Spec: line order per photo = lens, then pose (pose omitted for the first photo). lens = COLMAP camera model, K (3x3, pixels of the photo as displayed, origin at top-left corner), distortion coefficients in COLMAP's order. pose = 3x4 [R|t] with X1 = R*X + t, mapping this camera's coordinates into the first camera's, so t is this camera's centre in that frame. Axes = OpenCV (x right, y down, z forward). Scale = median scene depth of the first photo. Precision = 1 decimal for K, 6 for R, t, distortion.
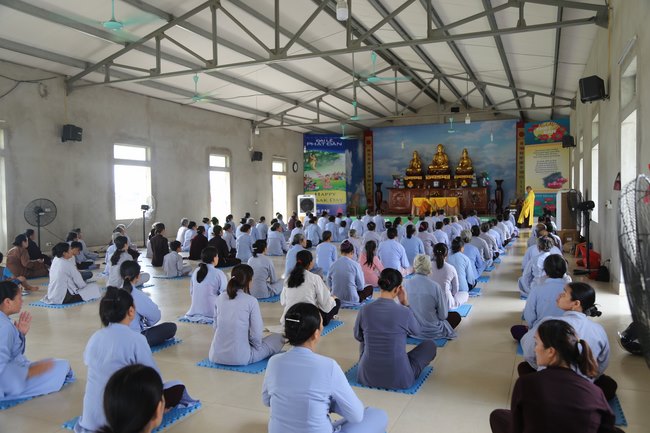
lens RADIAL K [[526.4, 0, 325.0], [0, 526.4, 216.5], [0, 0, 1]] dist [-0.073379, 0.096709]
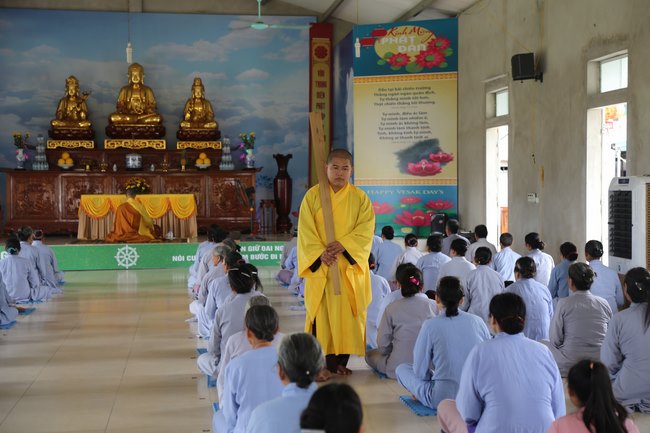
lens RADIAL K [[1122.9, 0, 325.0], [0, 1122.9, 216.5], [0, 0, 1]] dist [0.277064, -0.024614]
pose [[0.863697, -0.004549, 0.503992, -0.101261], [0.013477, 0.999810, -0.014072, -0.004993], [-0.503832, 0.018946, 0.863594, 0.172882]]
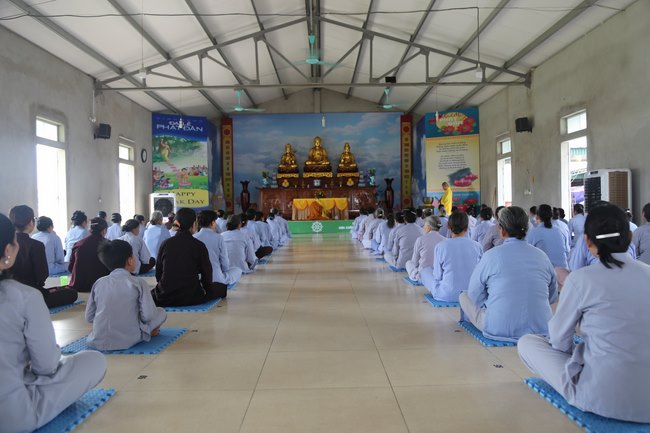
lens RADIAL K [[526.4, 0, 325.0], [0, 526.4, 216.5], [0, 0, 1]] dist [-0.073379, 0.096709]
pose [[0.918794, -0.006305, 0.394688, -0.108394], [0.019069, 0.999414, -0.028426, 0.015700], [-0.394277, 0.033644, 0.918375, 0.226842]]
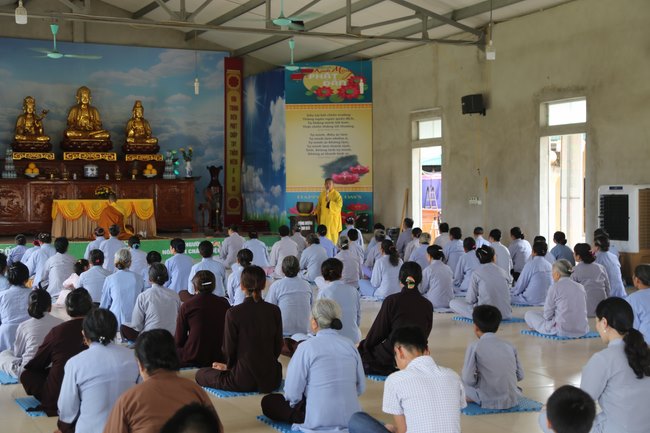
lens RADIAL K [[1022.0, 0, 325.0], [0, 1022.0, 216.5], [0, 0, 1]] dist [0.213438, 0.024599]
pose [[0.686725, -0.007516, 0.726878, -0.320489], [0.025005, 0.999599, -0.013288, -0.003415], [-0.726487, 0.027301, 0.686638, 0.211590]]
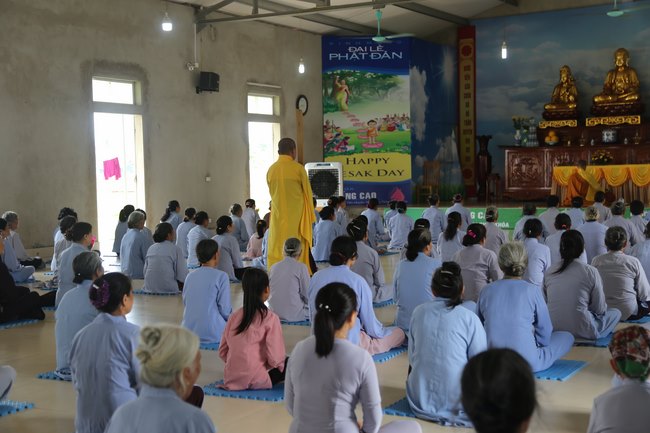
lens RADIAL K [[1009.1, 0, 325.0], [0, 1009.1, 216.5], [0, 0, 1]] dist [0.217505, 0.024757]
pose [[0.992949, -0.001007, -0.118537, 0.071875], [0.002207, 0.999948, 0.009985, -0.000746], [0.118521, -0.010177, 0.992899, 0.074066]]
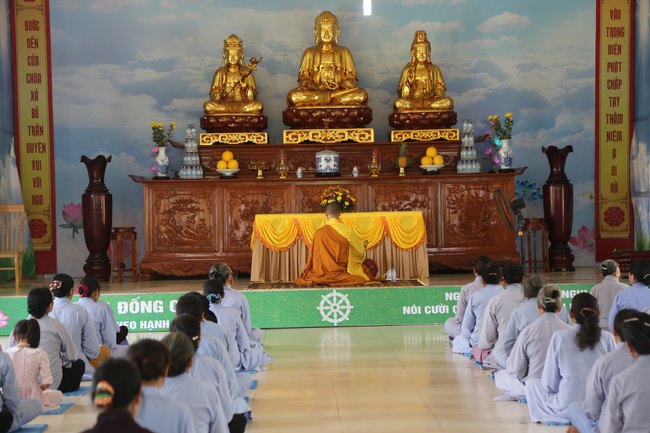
lens RADIAL K [[1842.7, 0, 325.0], [0, 1842.7, 216.5], [0, 0, 1]] dist [0.706690, -0.201440]
pose [[0.915473, -0.007938, 0.402301, -0.164108], [0.023067, 0.999197, -0.032773, -0.004050], [-0.401717, 0.039283, 0.914921, 0.150934]]
